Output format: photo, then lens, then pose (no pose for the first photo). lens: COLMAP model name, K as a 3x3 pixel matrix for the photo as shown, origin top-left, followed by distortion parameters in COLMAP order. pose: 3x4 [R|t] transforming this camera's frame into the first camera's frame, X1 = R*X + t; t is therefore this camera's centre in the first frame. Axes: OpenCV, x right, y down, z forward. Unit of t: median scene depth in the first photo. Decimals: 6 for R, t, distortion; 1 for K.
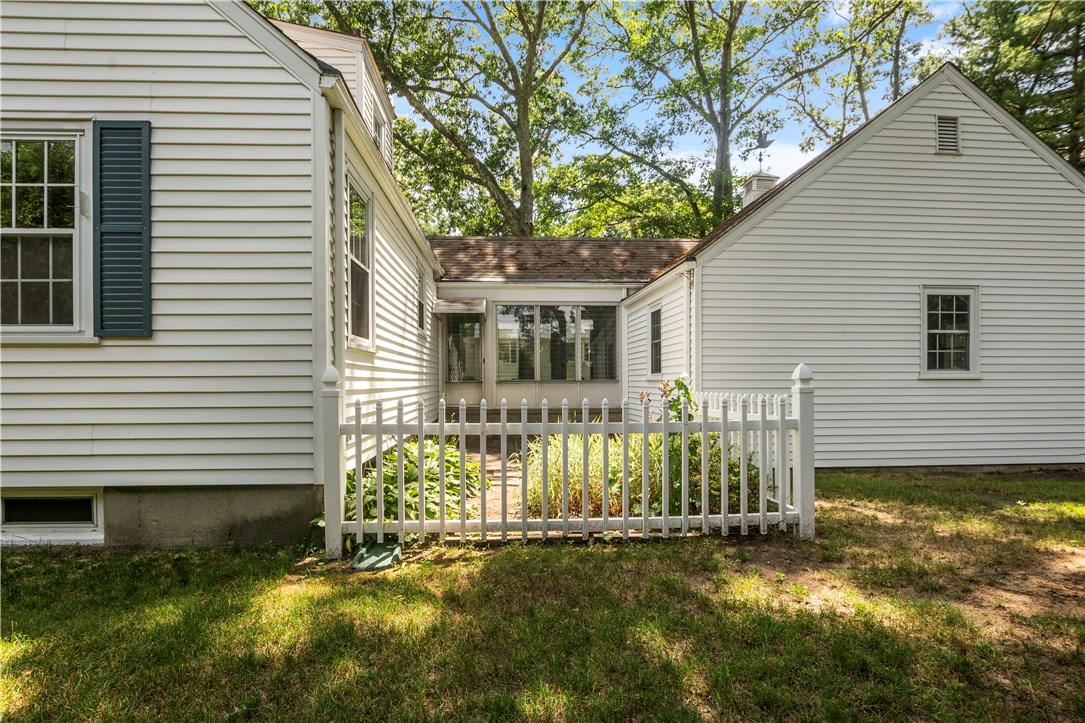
lens RADIAL K [[553.1, 0, 542.5], [0, 553.1, 361.5], [0, 0, 1]] dist [-0.002024, -0.001978]
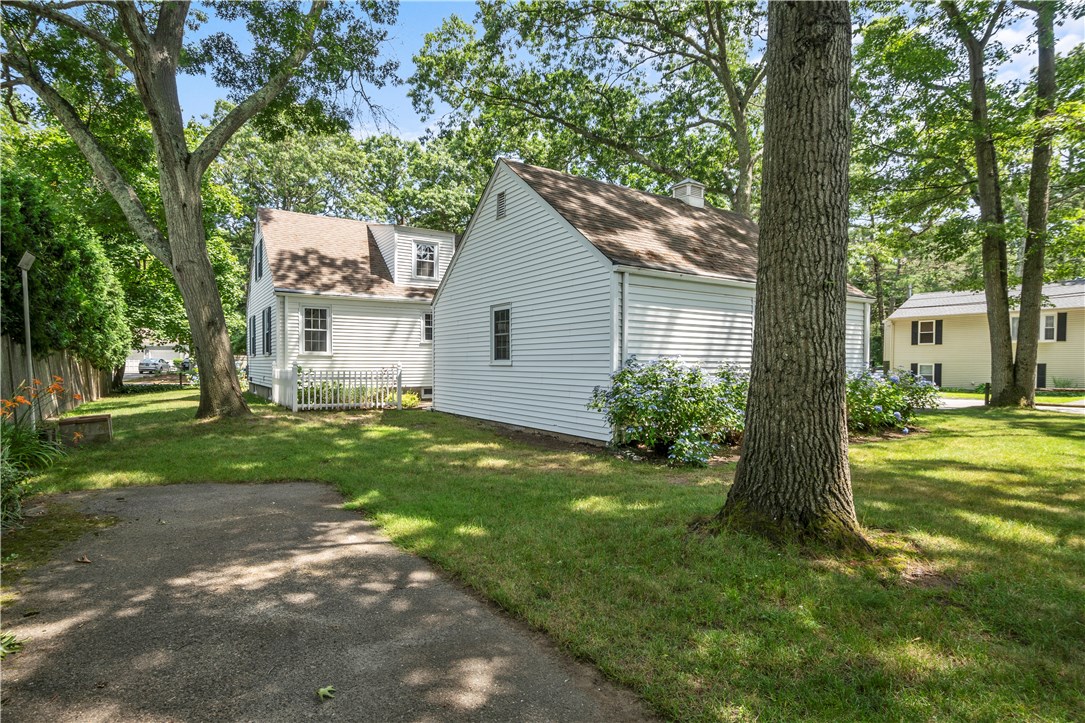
lens RADIAL K [[553.1, 0, 542.5], [0, 553.1, 361.5], [0, 0, 1]] dist [-0.002024, -0.001978]
pose [[0.490987, 0.001318, -0.871166, 2.116149], [-0.000061, 0.999999, 0.001479, 0.018374], [0.871167, -0.000673, 0.490987, 0.351464]]
